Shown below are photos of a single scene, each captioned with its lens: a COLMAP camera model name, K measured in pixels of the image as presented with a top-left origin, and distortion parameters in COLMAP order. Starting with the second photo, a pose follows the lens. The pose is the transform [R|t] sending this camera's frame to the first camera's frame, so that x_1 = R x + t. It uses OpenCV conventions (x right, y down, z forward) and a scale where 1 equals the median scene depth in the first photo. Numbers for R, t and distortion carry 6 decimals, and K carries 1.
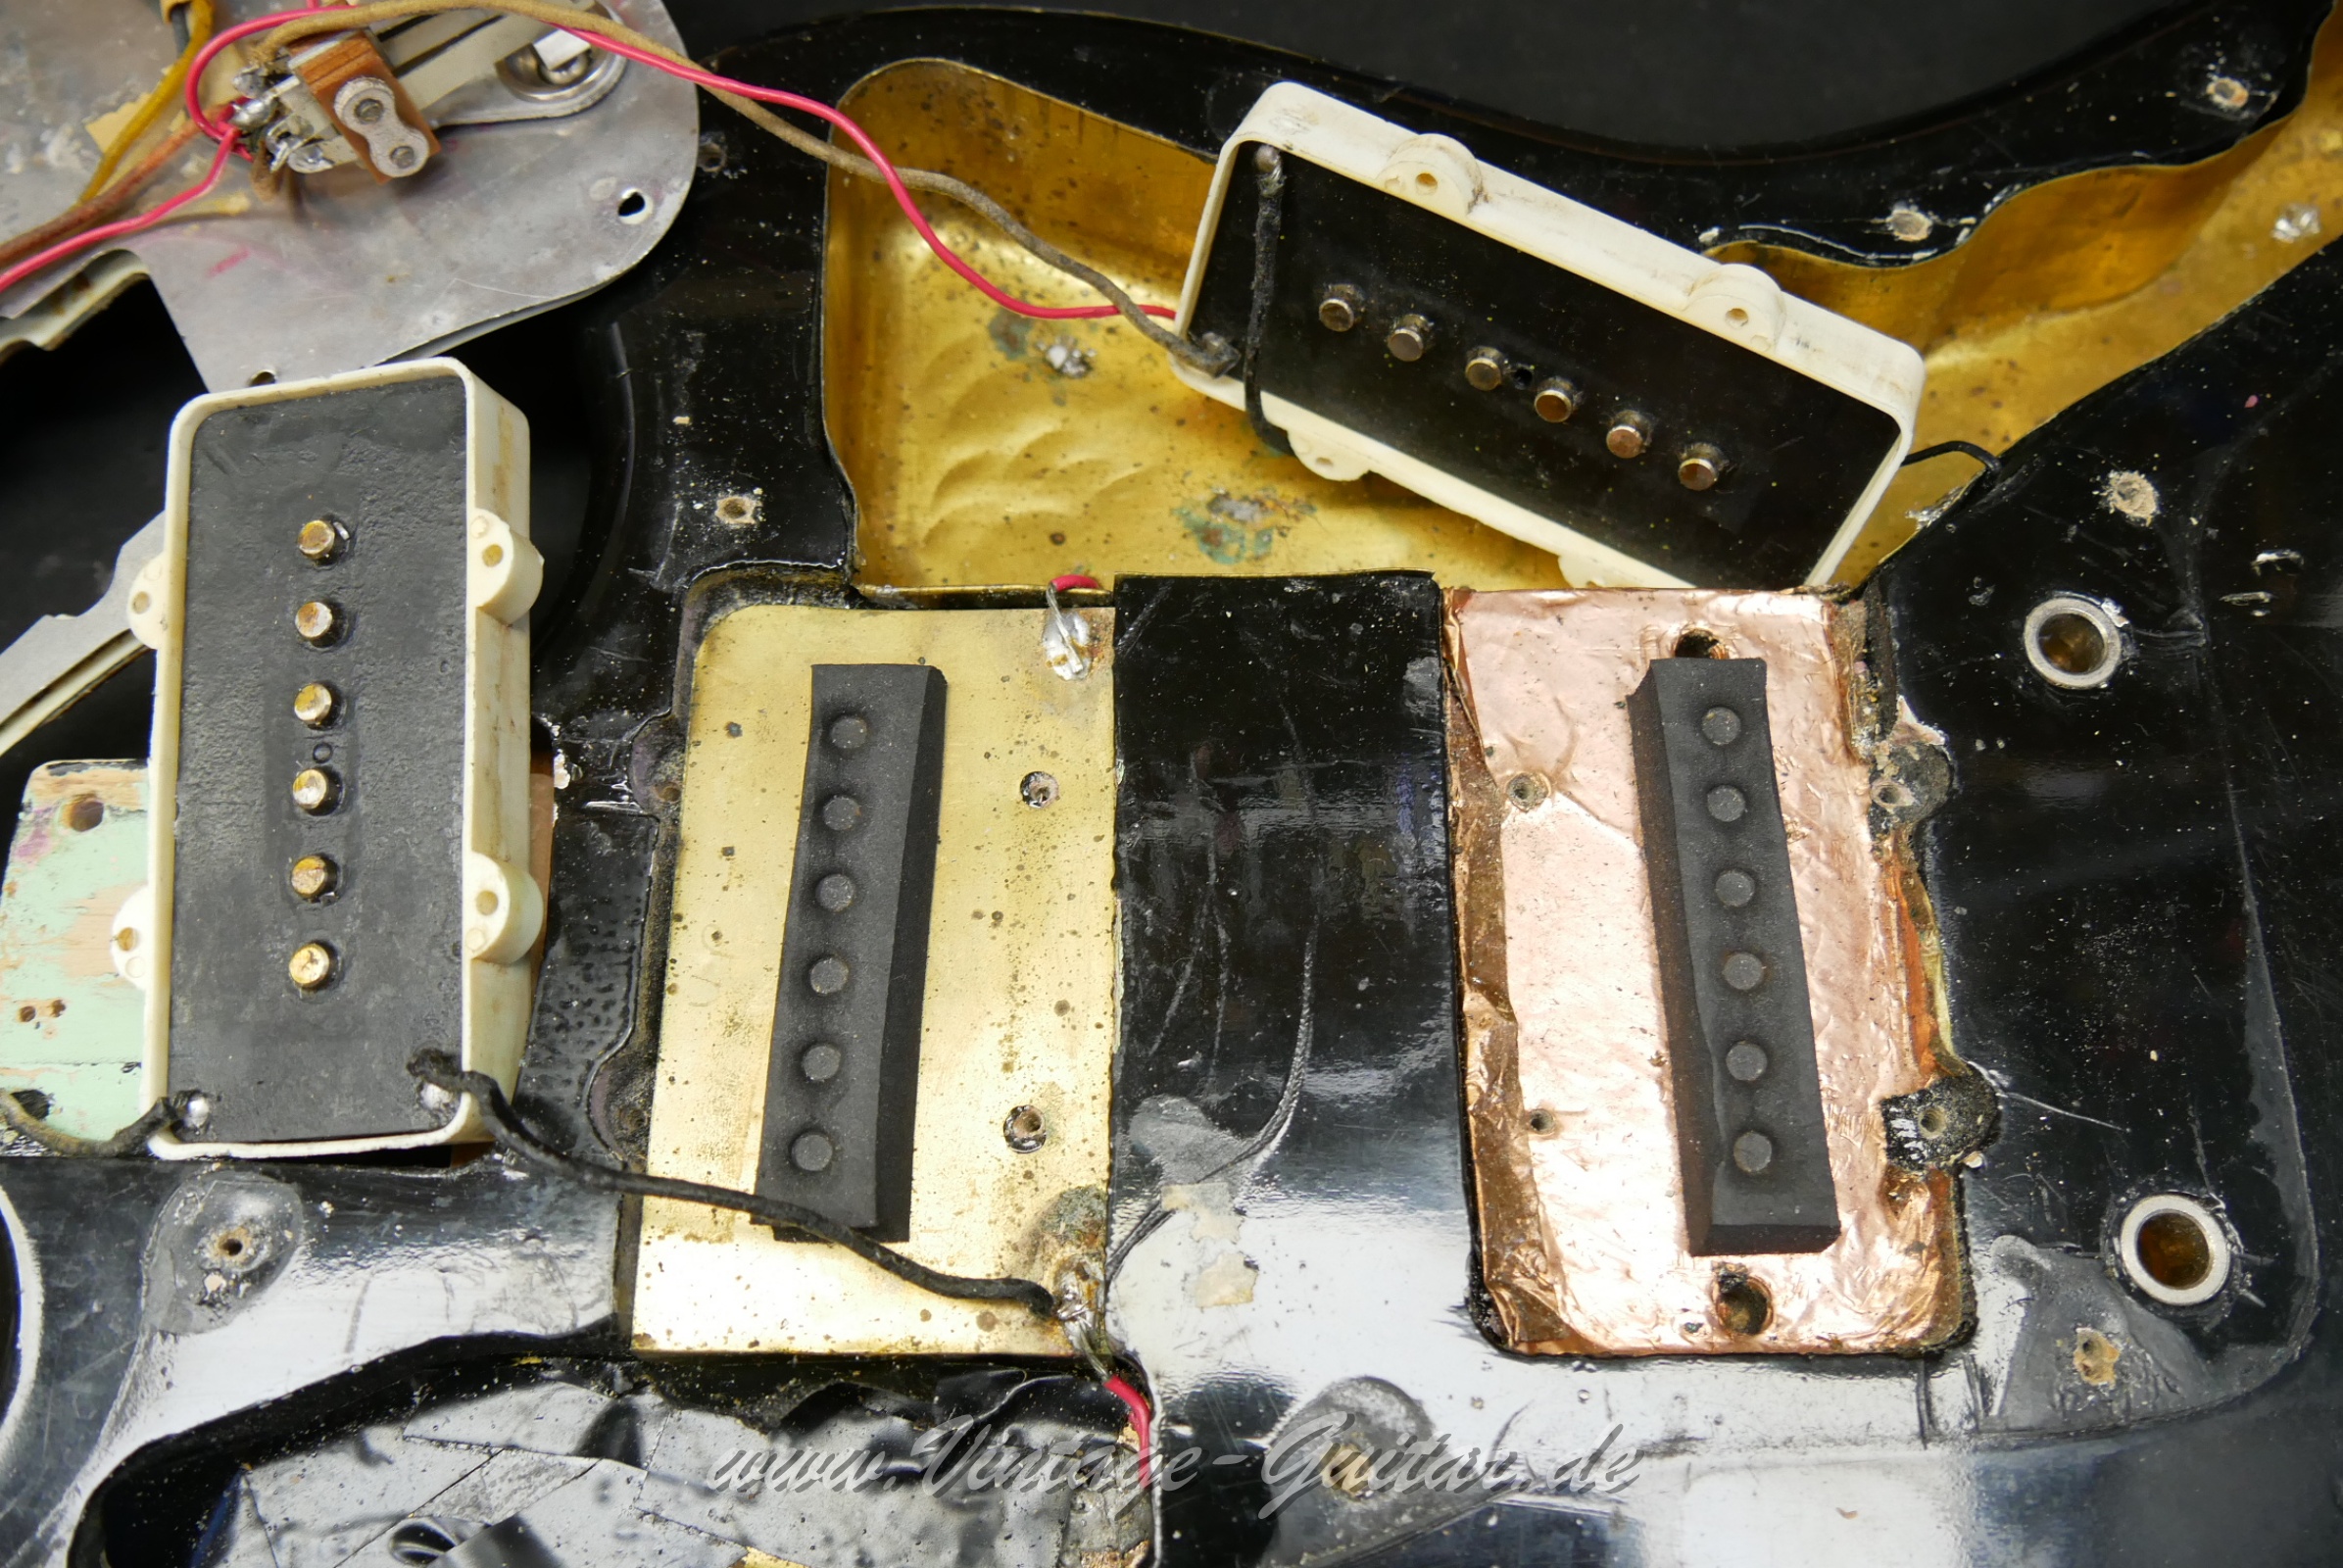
lens RADIAL K [[2083.9, 0, 1171.5], [0, 2083.9, 784.0], [0, 0, 1]] dist [-0.063624, 0.022358]
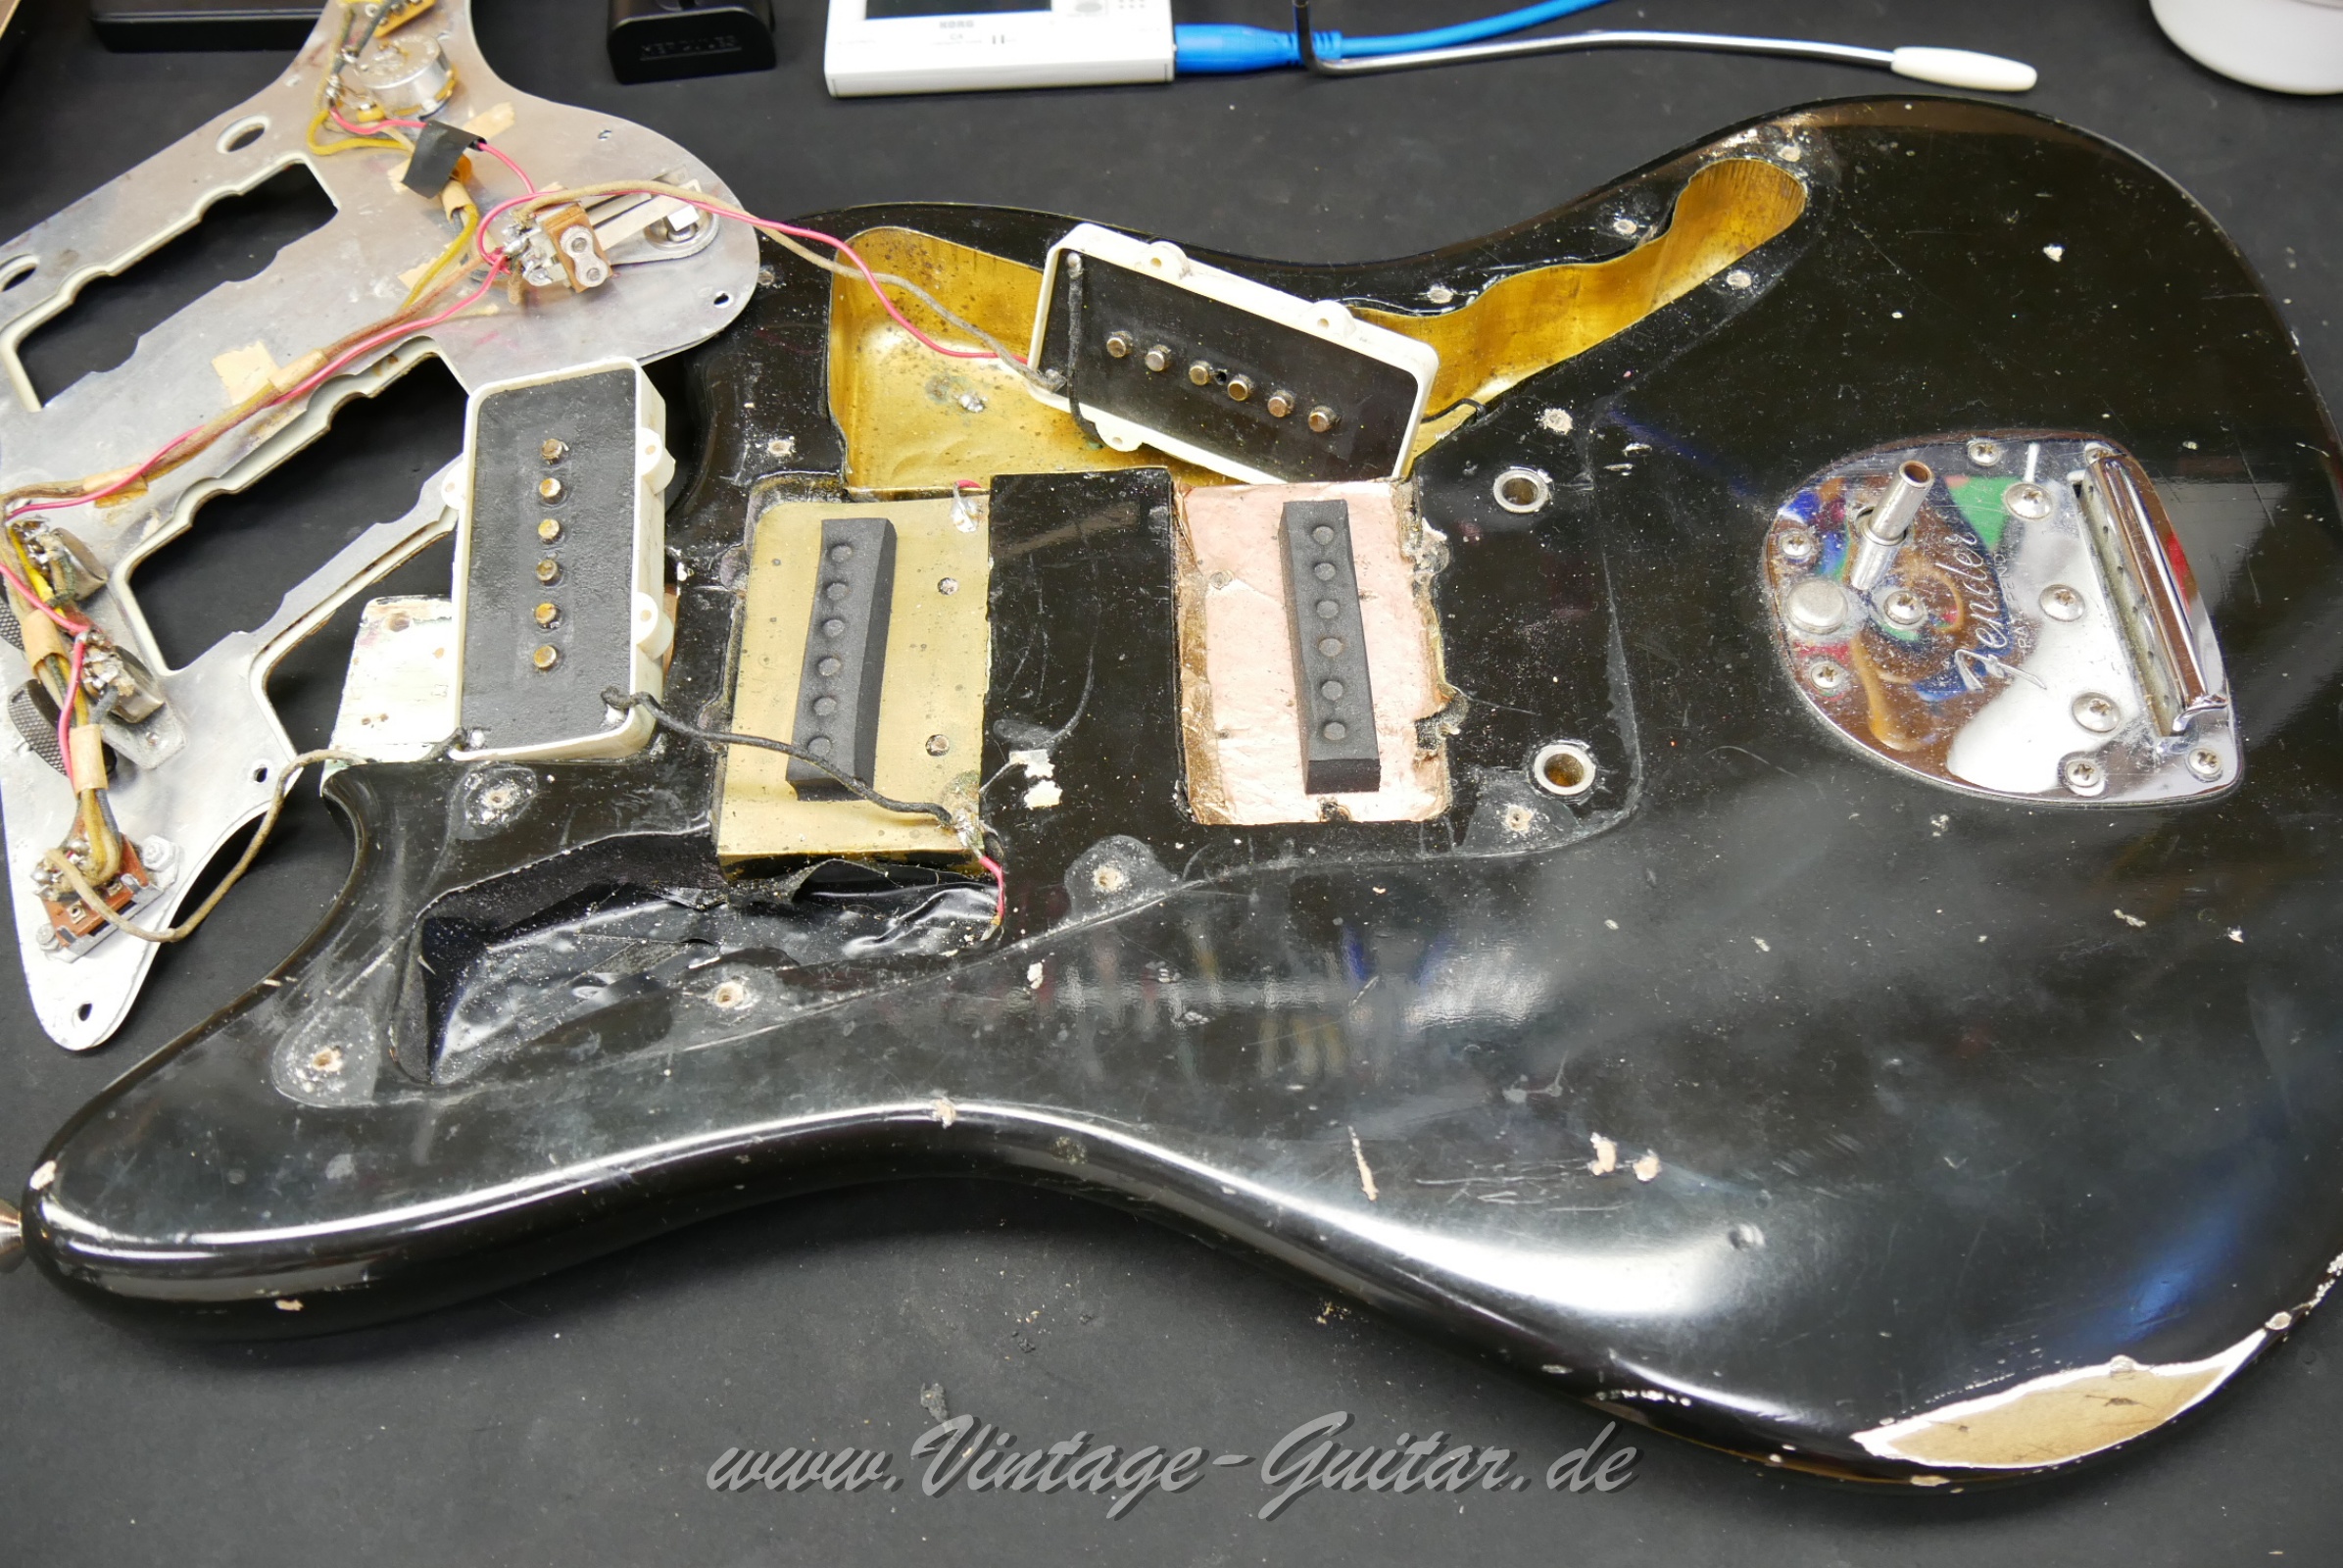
lens RADIAL K [[2083.9, 0, 1171.5], [0, 2083.9, 784.0], [0, 0, 1]] dist [-0.063624, 0.022358]
pose [[0.999700, -0.020203, 0.013881, 0.098836], [0.022605, 0.978849, -0.203333, 0.531098], [-0.009480, 0.203586, 0.979011, -0.706704]]
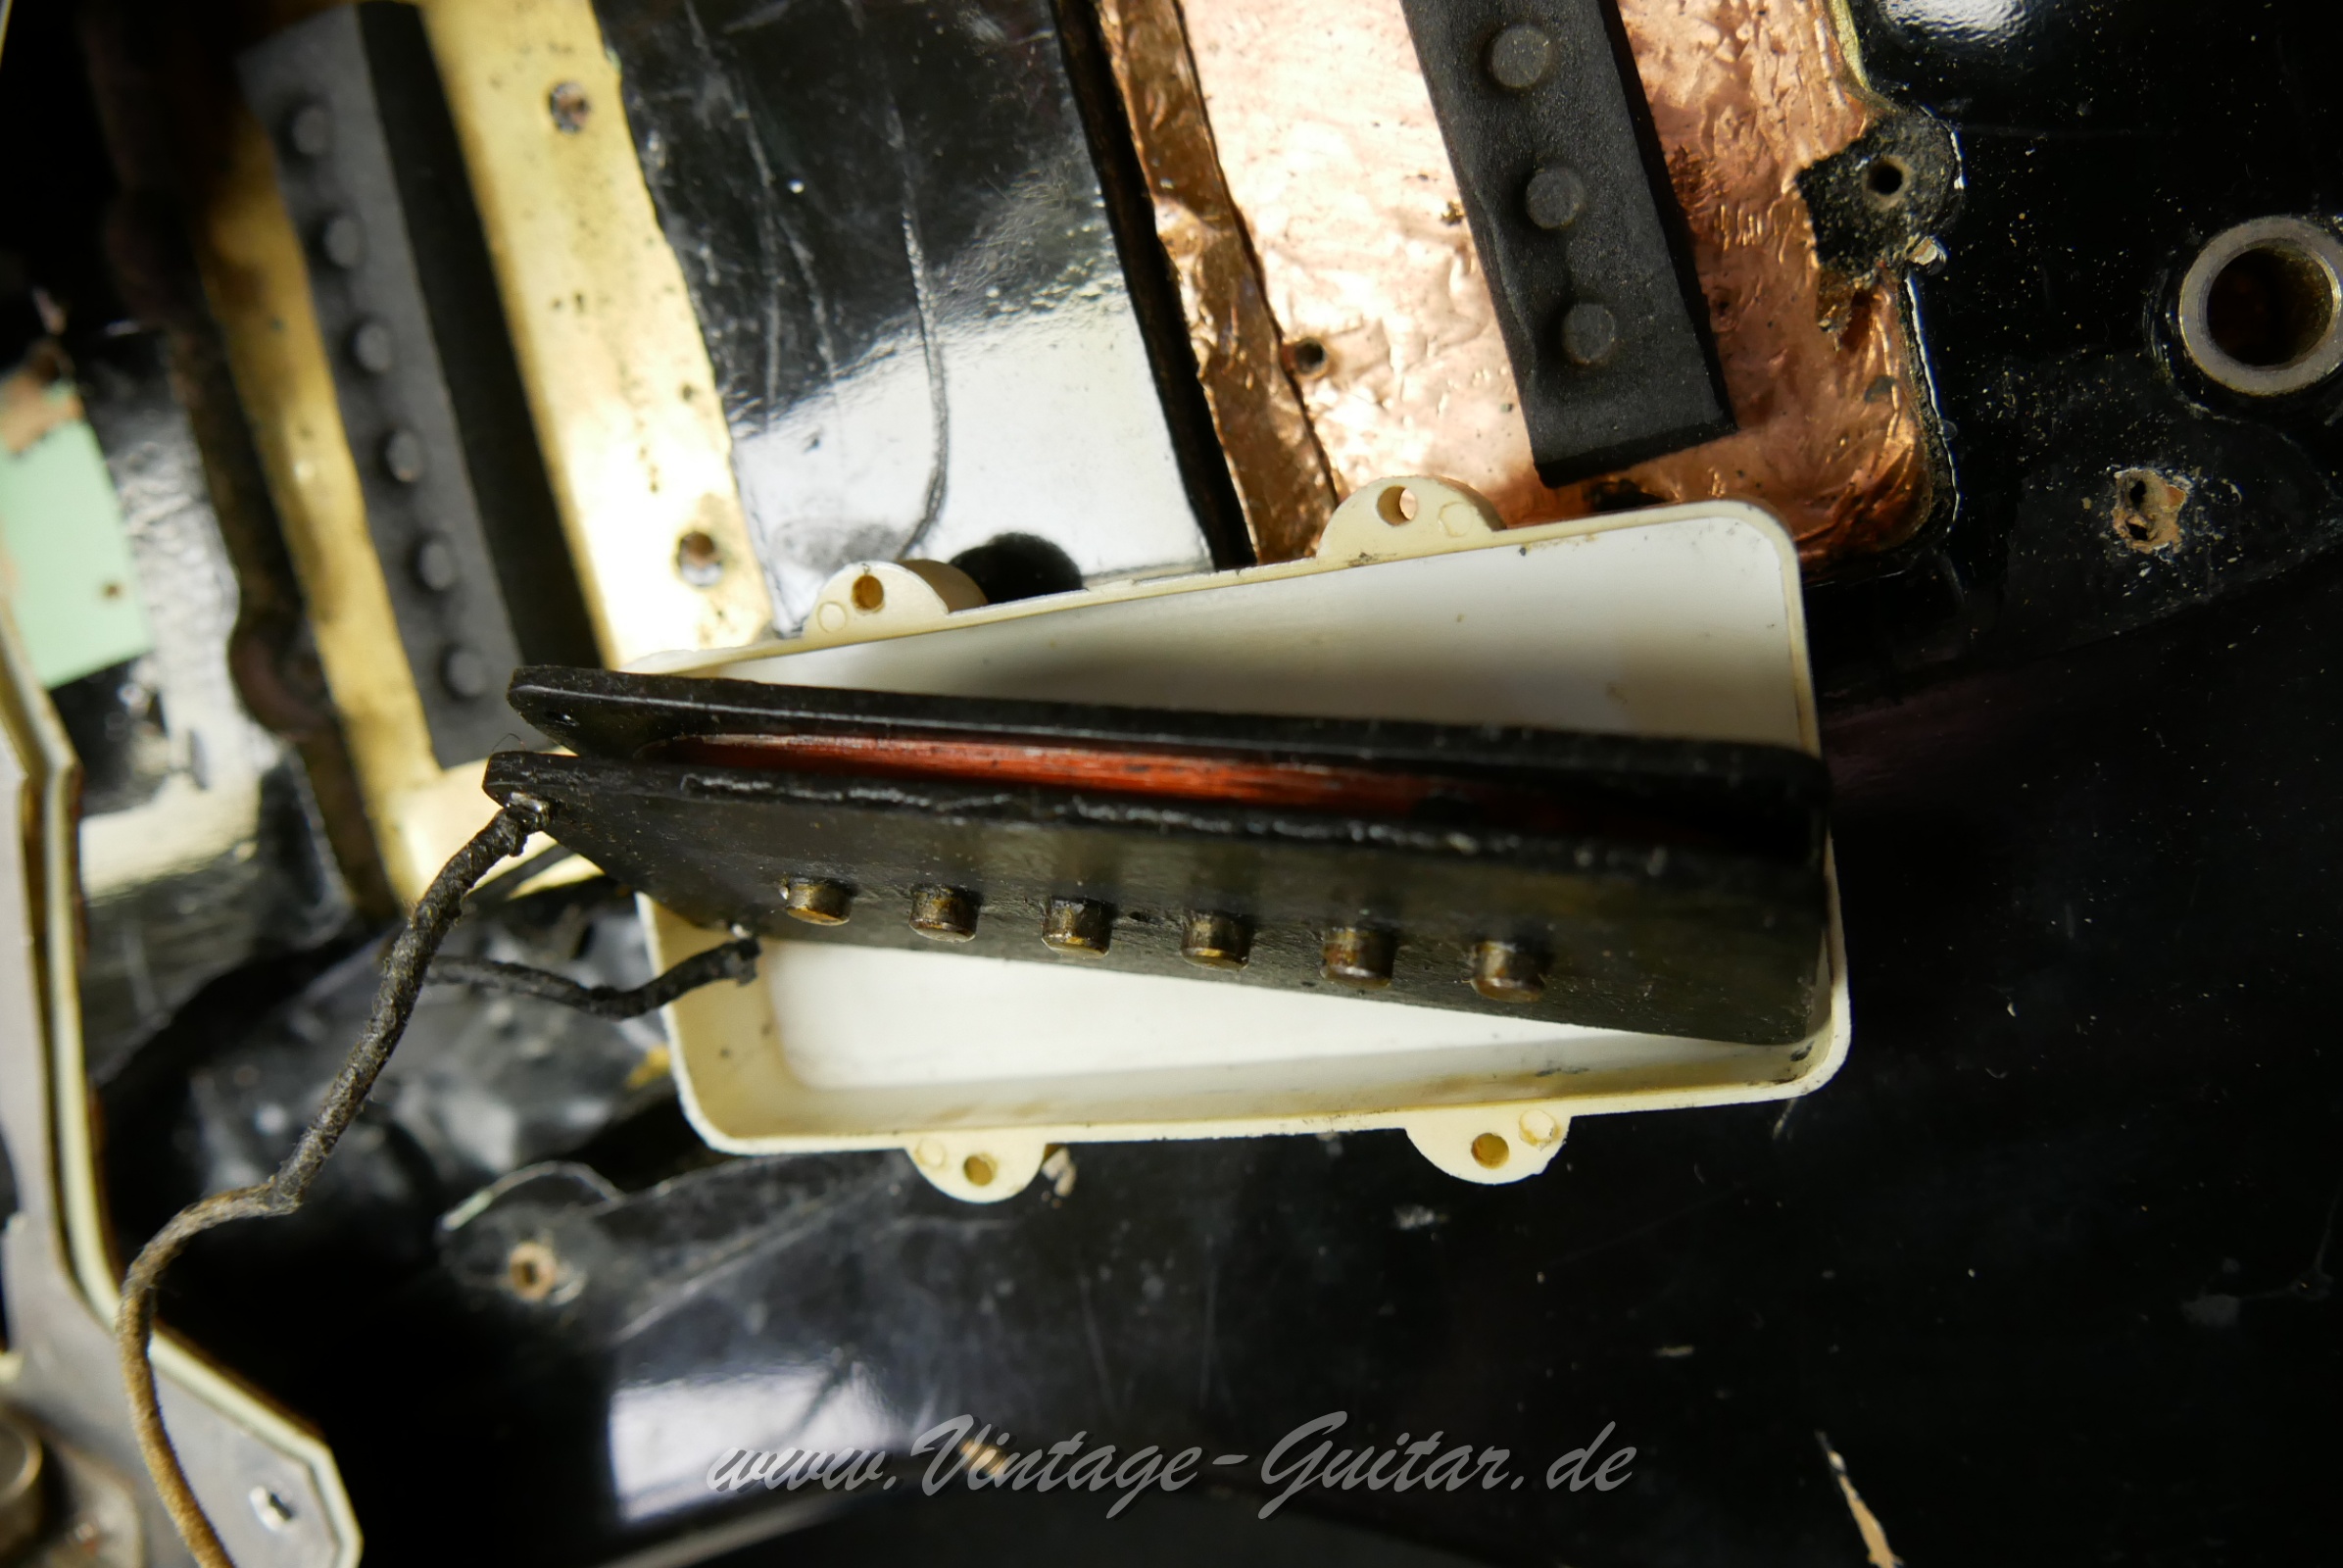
lens RADIAL K [[2033.9, 0, 1169.0], [0, 2033.9, 813.8], [0, 0, 1]] dist [-0.071831, 0.005752]
pose [[0.918756, -0.223875, -0.325218, 0.299202], [0.355932, 0.826129, 0.436832, -0.024008], [0.170877, -0.517098, 0.838696, 0.312501]]
